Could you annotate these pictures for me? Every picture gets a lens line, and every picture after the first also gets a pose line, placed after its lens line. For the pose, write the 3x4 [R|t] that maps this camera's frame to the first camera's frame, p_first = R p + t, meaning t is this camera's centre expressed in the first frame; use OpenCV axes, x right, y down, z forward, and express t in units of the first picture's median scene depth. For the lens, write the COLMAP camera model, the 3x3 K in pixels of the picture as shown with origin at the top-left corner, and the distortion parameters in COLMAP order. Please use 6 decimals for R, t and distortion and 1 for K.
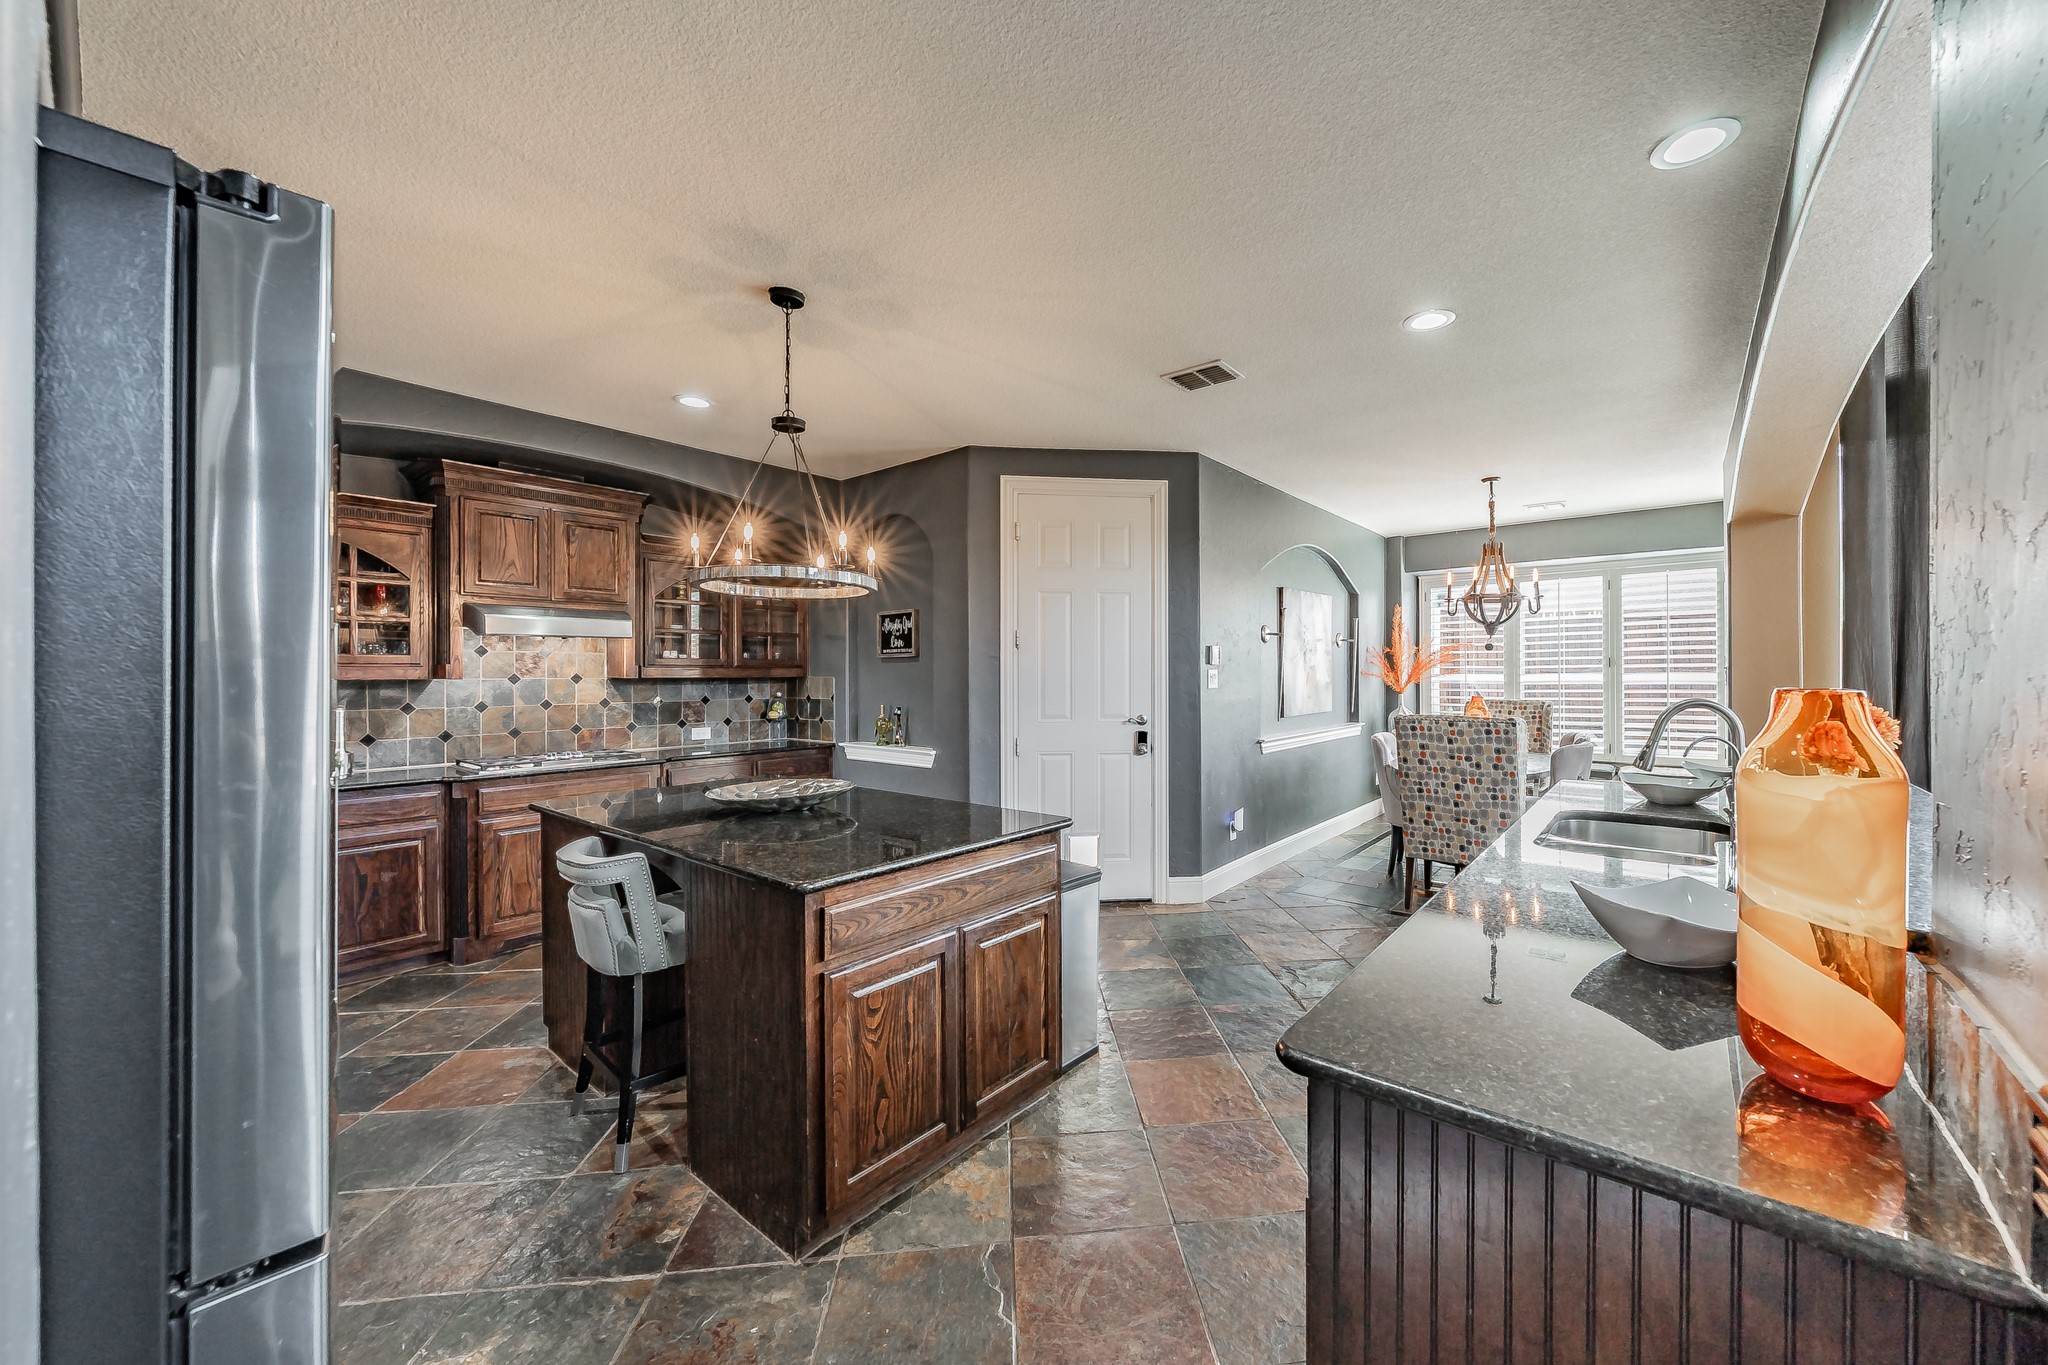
lens RADIAL K [[771.7, 0, 1084.5], [0, 771.7, 669.5], [0, 0, 1]] dist [-0.000601, -0.000069]
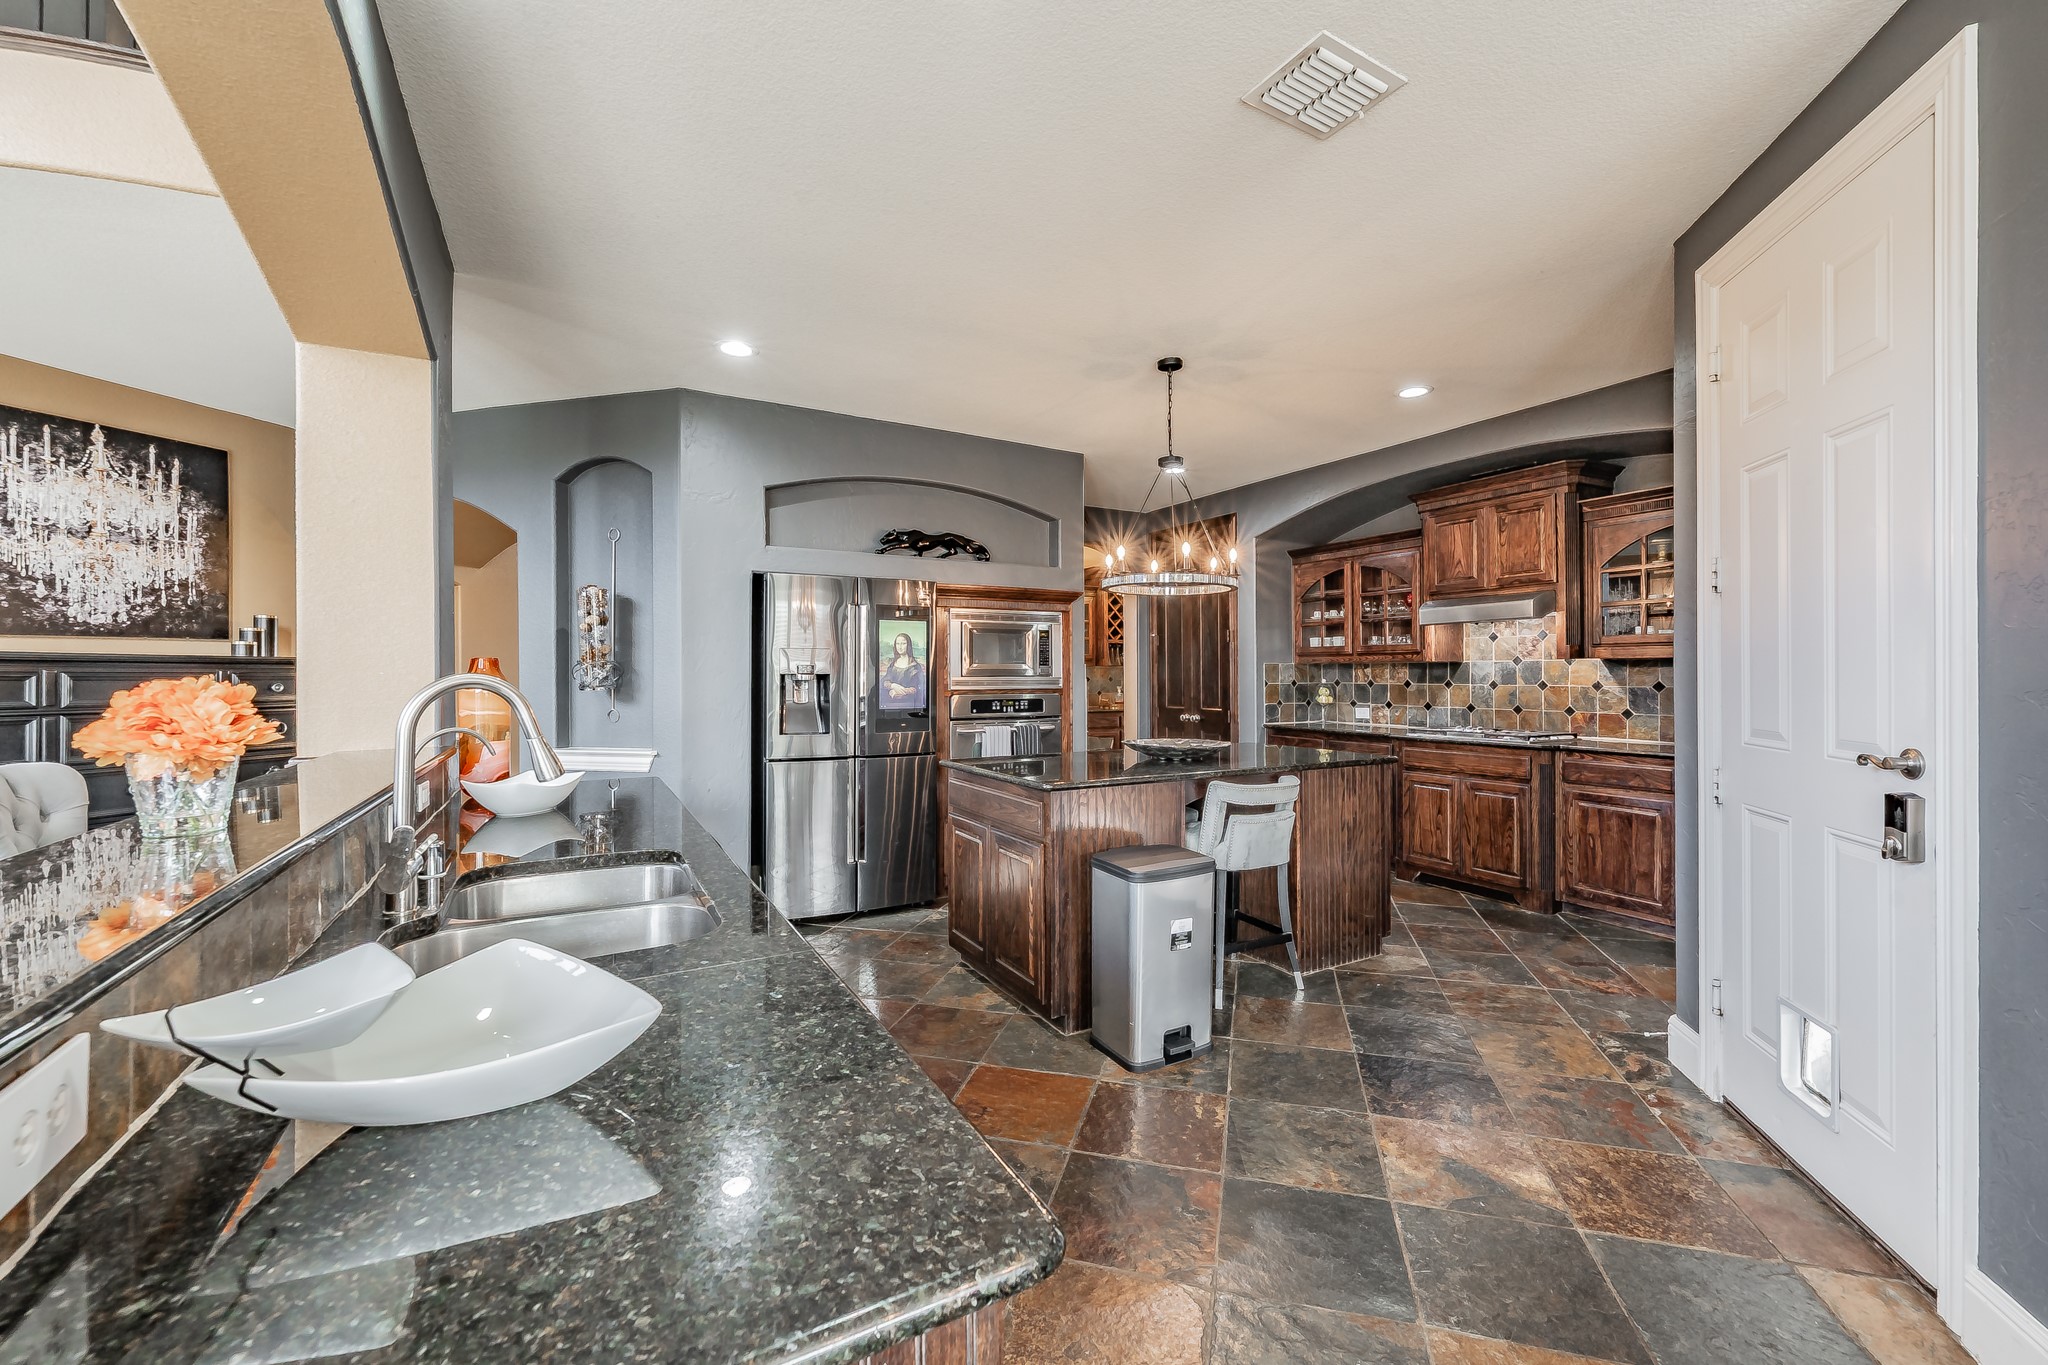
lens RADIAL K [[806.3, 0, 1038.9], [0, 806.3, 677.3], [0, 0, 1]] dist [-0.001194, -0.000330]
pose [[-0.373641, 0.009622, -0.927524, 0.578681], [0.006923, 0.999947, 0.007584, 0.022485], [0.927548, -0.003587, -0.373687, 0.796645]]
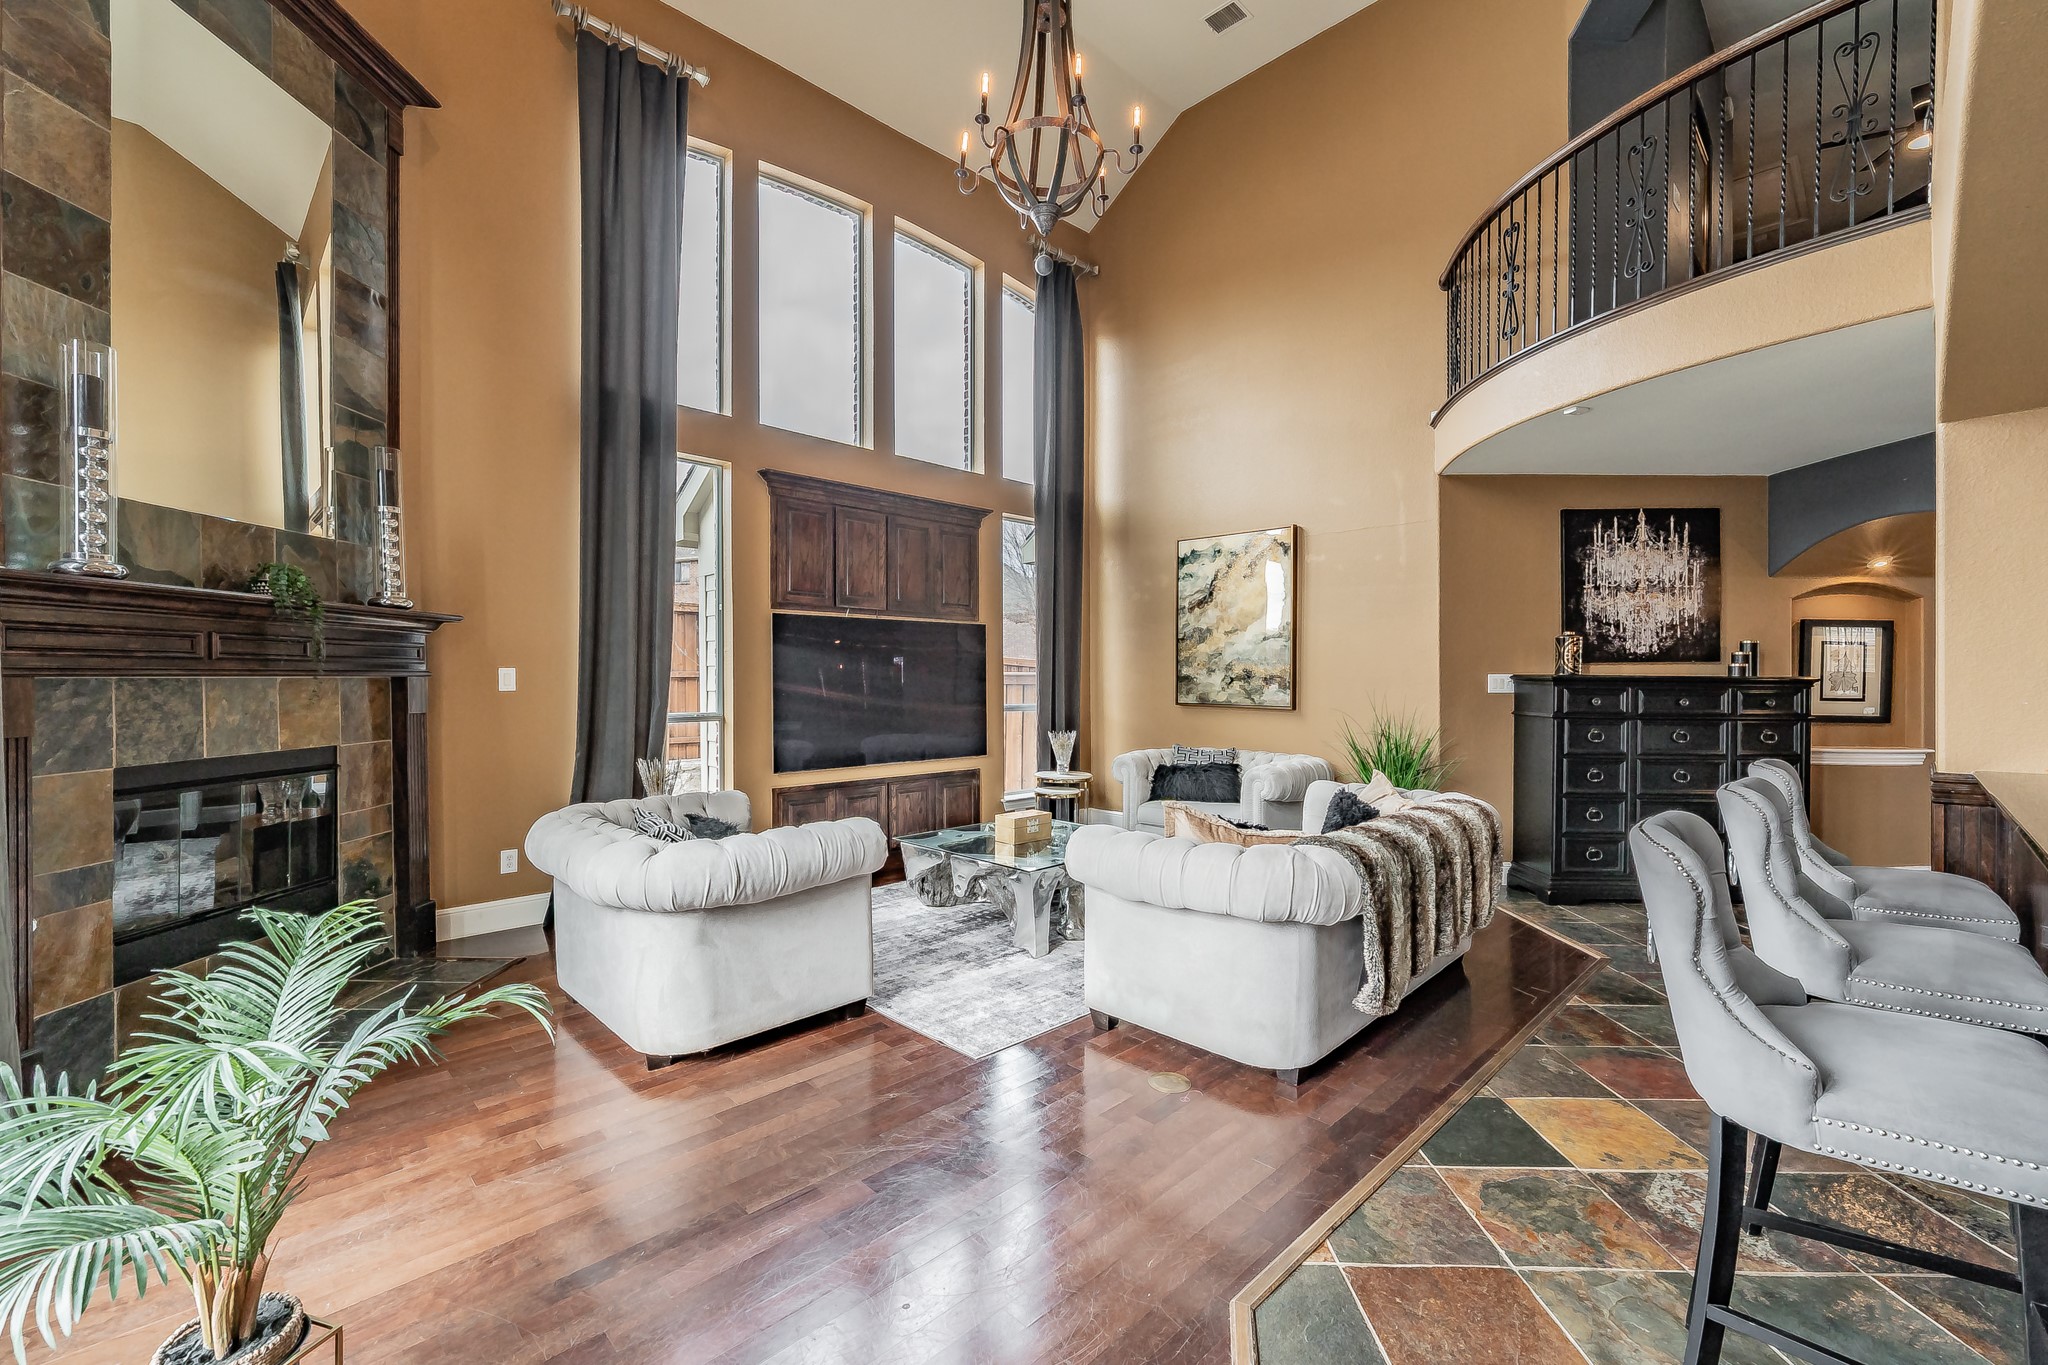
lens RADIAL K [[844.7, 0, 1020.4], [0, 844.7, 674.3], [0, 0, 1]] dist [-0.000213, -0.000073]
pose [[-0.990032, 0.002169, 0.140824, 0.879786], [0.000752, 0.999949, -0.010113, 0.008180], [-0.140839, -0.009907, -0.989983, 0.901949]]
